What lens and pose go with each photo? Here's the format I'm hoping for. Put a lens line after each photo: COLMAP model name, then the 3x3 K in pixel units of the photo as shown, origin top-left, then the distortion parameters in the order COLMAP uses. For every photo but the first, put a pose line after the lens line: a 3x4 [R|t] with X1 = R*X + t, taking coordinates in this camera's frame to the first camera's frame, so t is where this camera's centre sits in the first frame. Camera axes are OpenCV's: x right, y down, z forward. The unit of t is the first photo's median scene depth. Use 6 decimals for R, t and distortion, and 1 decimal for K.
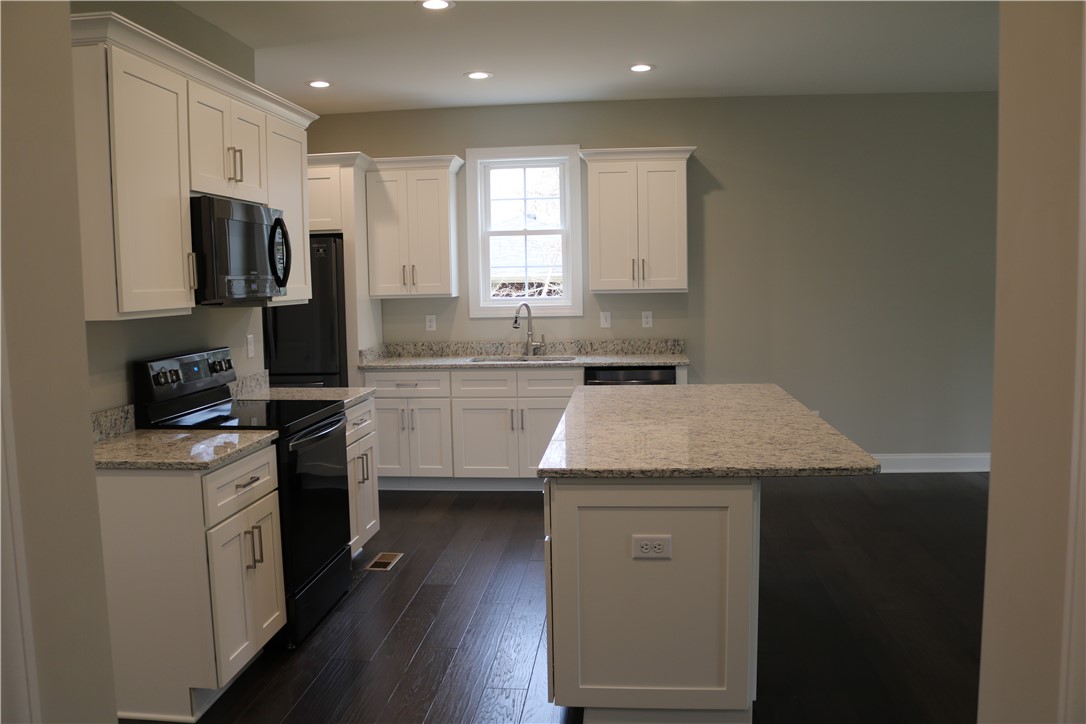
lens RADIAL K [[893.4, 0, 538.7], [0, 893.4, 365.3], [0, 0, 1]] dist [-0.162353, 0.135029]
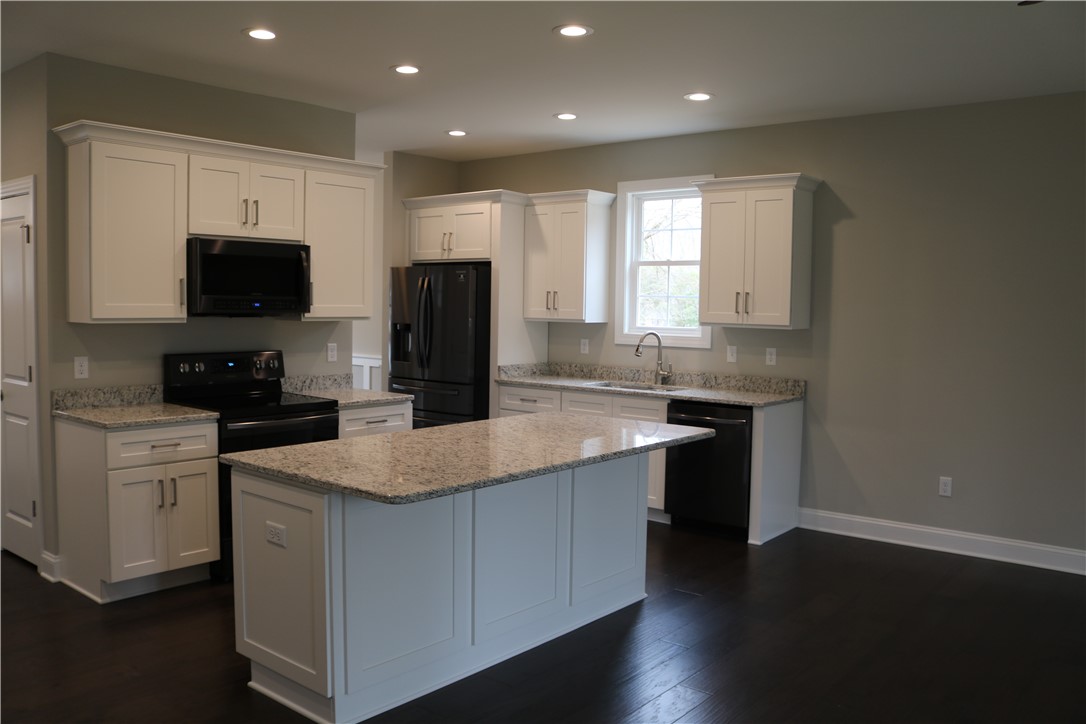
lens RADIAL K [[893.4, 0, 538.7], [0, 893.4, 365.3], [0, 0, 1]] dist [-0.162353, 0.135029]
pose [[0.827530, 0.072758, -0.556686, 0.452047], [-0.086882, 0.996218, 0.001052, -0.022335], [0.554657, 0.047496, 0.830722, 0.087975]]
